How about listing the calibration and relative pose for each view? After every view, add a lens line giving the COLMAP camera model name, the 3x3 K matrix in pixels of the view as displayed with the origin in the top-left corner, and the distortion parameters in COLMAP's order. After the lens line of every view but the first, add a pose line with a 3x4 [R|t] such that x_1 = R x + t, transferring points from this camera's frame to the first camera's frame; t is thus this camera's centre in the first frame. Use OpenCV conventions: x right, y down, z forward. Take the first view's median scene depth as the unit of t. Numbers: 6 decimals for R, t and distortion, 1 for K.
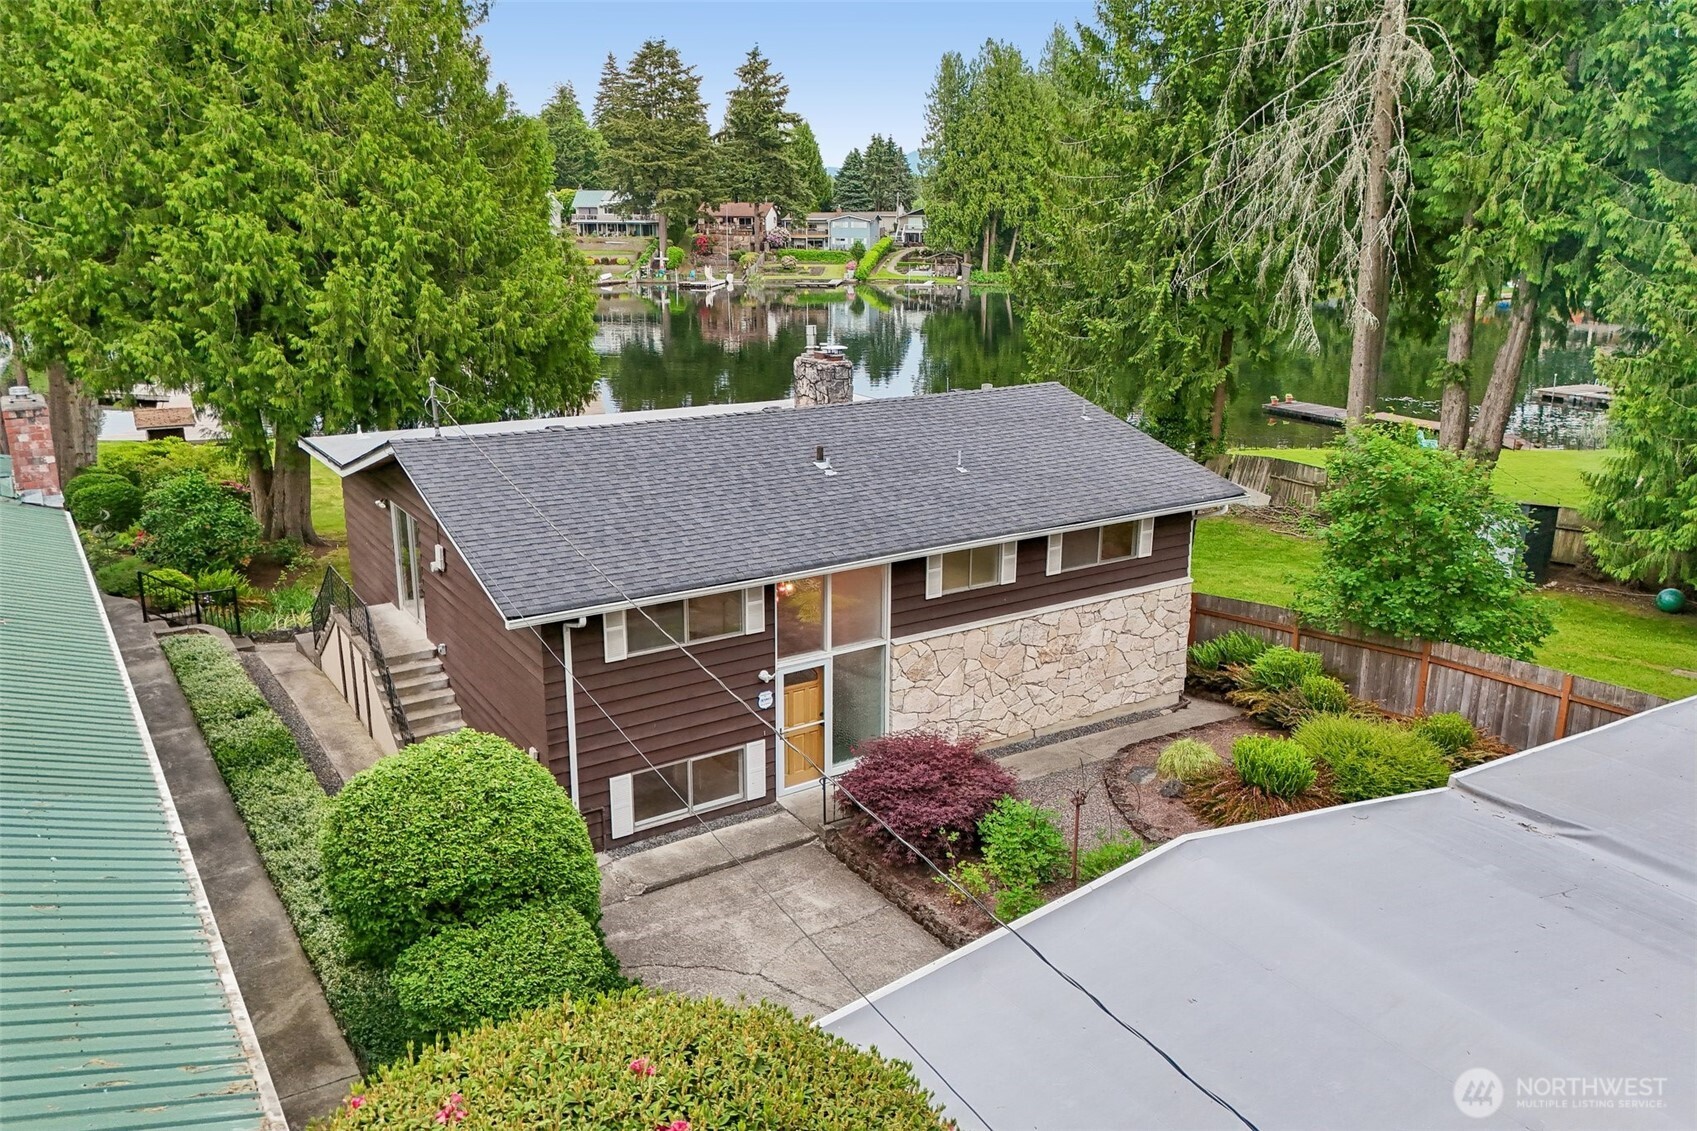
lens RADIAL K [[1259.2, 0, 851.8], [0, 1259.2, 564.9], [0, 0, 1]] dist [0.058185, -0.041685]
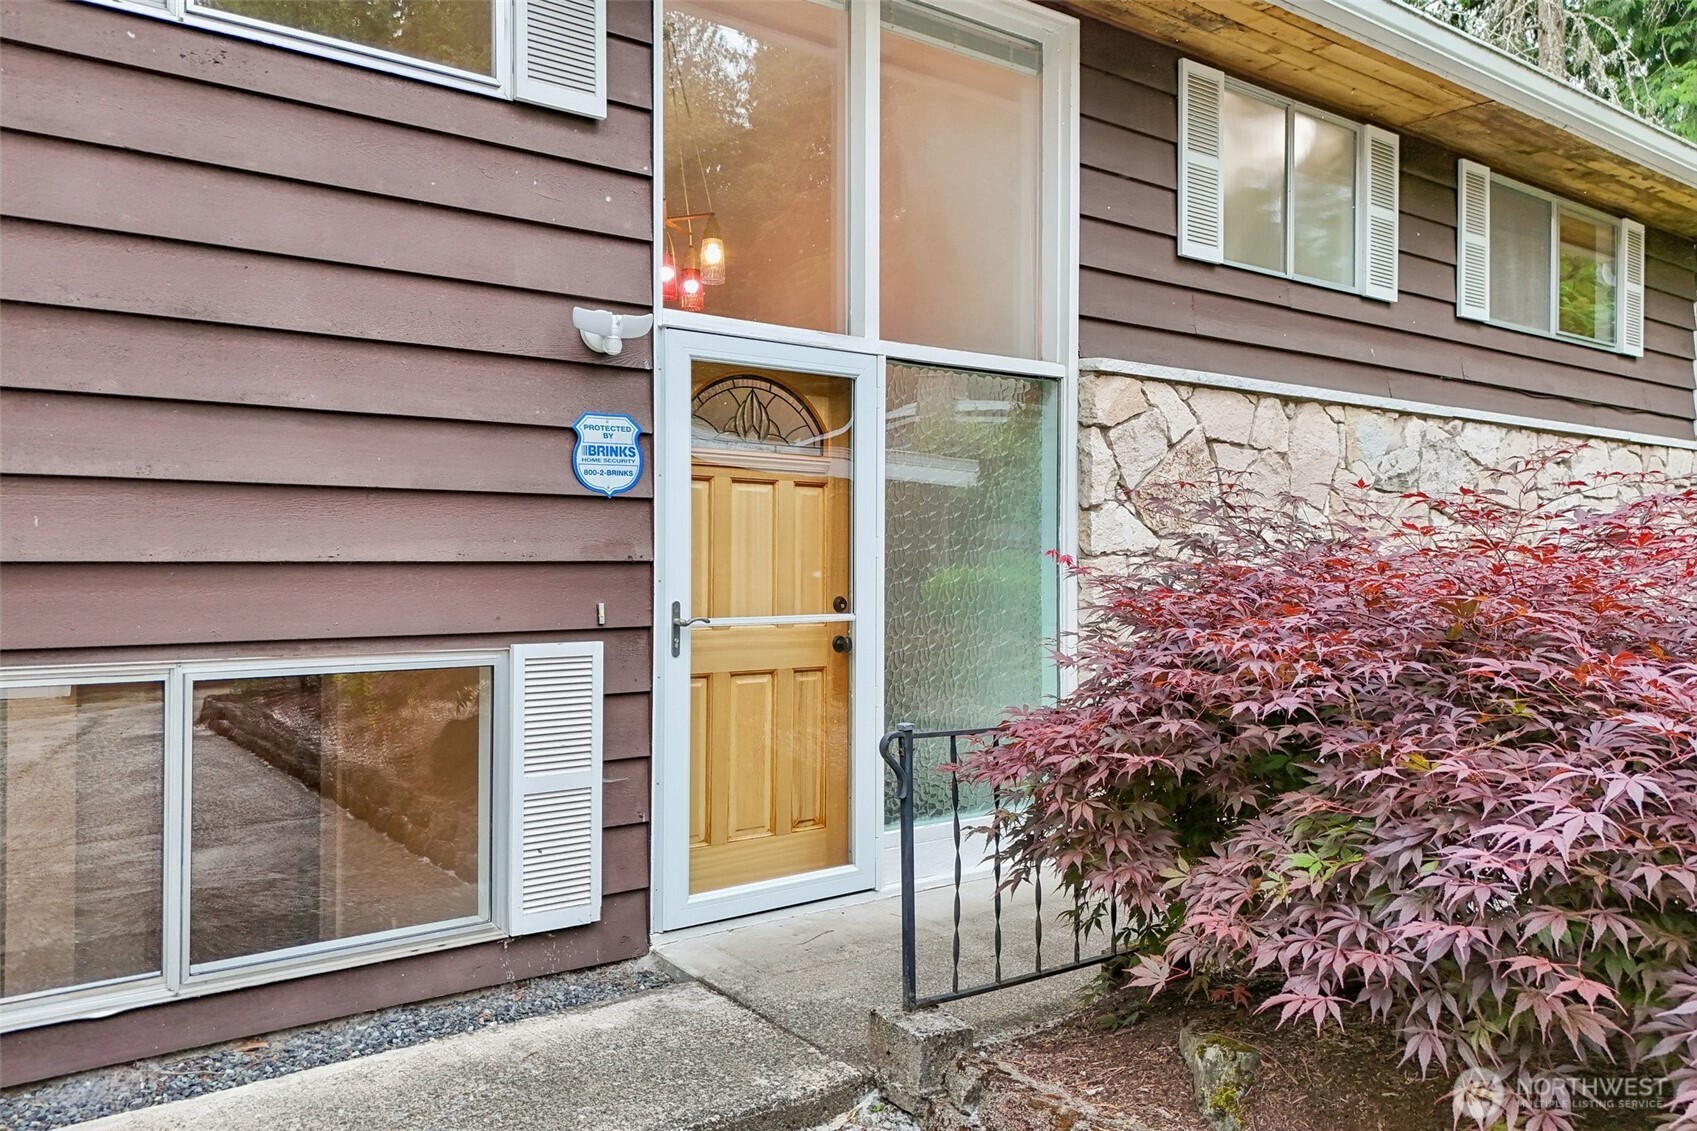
lens RADIAL K [[1259.2, 0, 852.4], [0, 1259.2, 574.6], [0, 0, 1]] dist [0.058185, -0.041685]
pose [[0.997768, -0.006473, 0.066469, -0.035348], [0.024031, 0.963421, -0.266911, 0.166015], [-0.062310, 0.267913, 0.961426, 0.694069]]
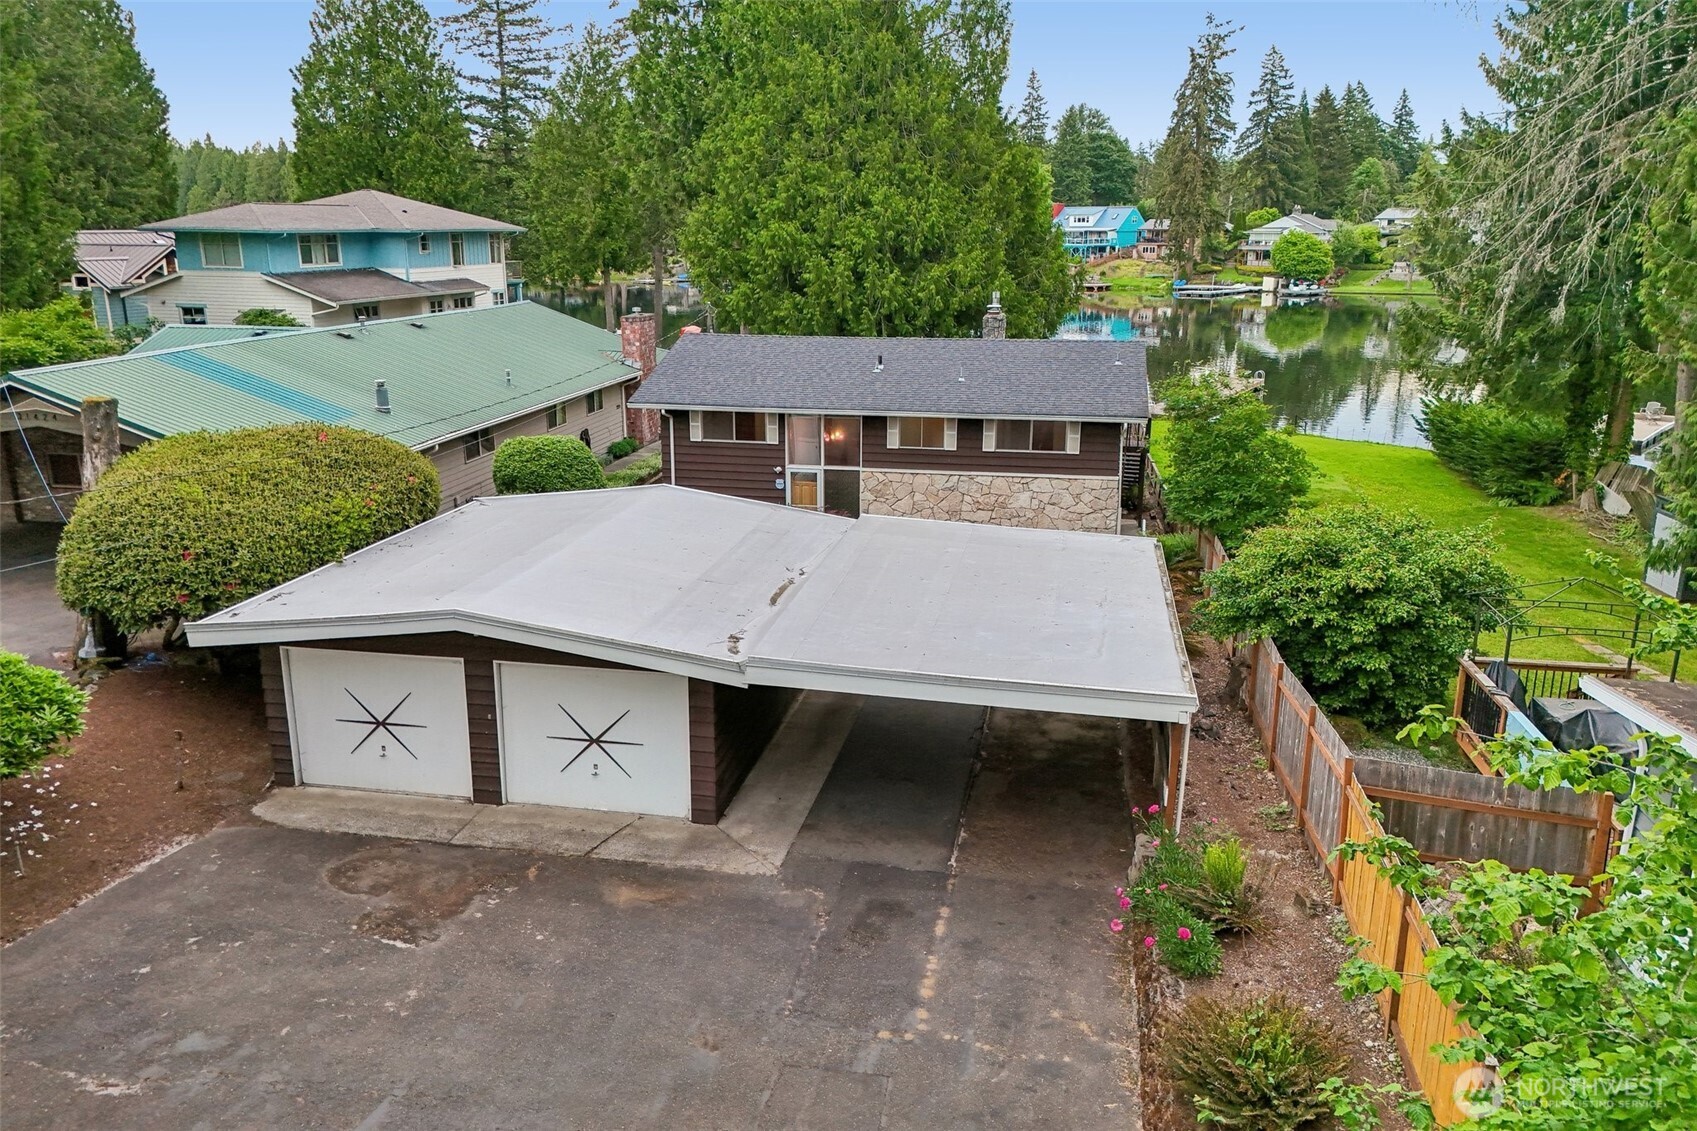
lens RADIAL K [[1259.2, 0, 842.2], [0, 1259.2, 567.3], [0, 0, 1]] dist [0.058185, -0.041685]
pose [[0.720298, 0.180056, -0.669889, 1.084839], [-0.184923, 0.980618, 0.064737, 0.079860], [0.668562, 0.077248, 0.739634, -0.239204]]
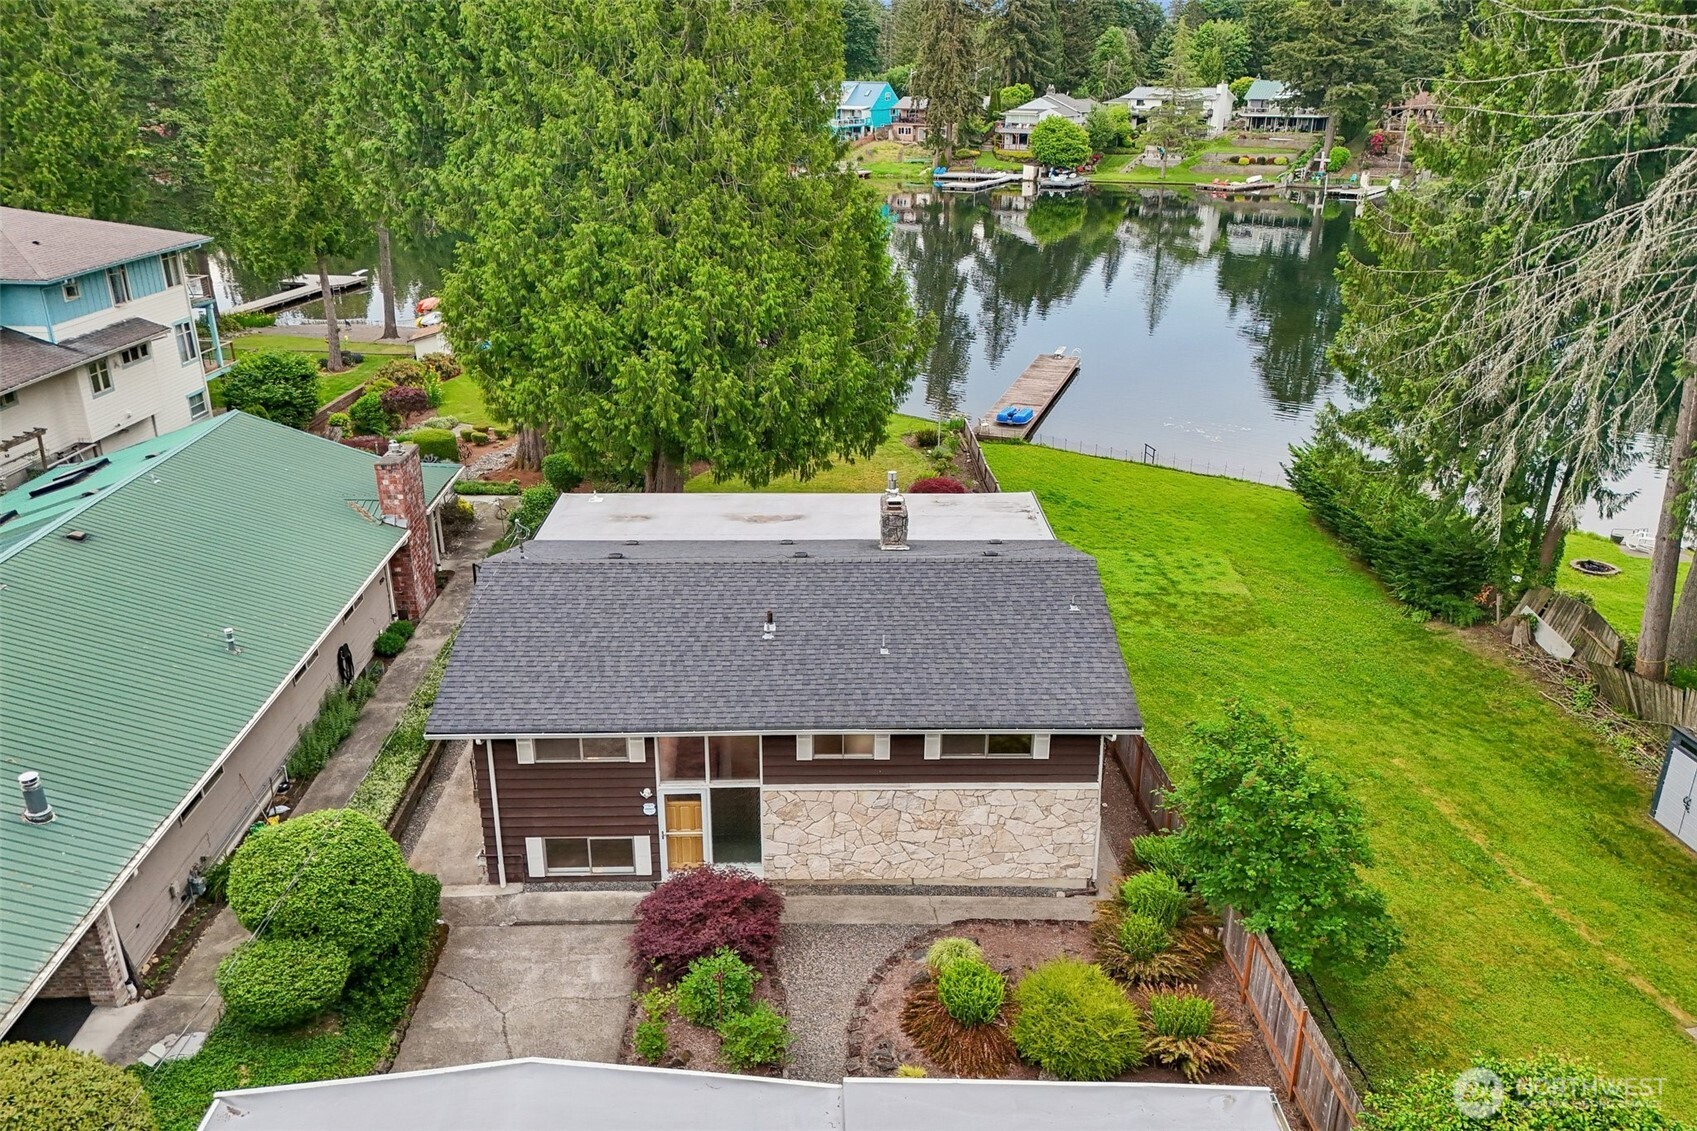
lens RADIAL K [[1259.2, 0, 847.2], [0, 1259.2, 567.0], [0, 0, 1]] dist [0.058185, -0.041685]
pose [[0.848831, 0.198160, -0.490121, 0.629801], [-0.142749, 0.978568, 0.148418, -0.328120], [0.509027, -0.056017, 0.858926, -0.026893]]
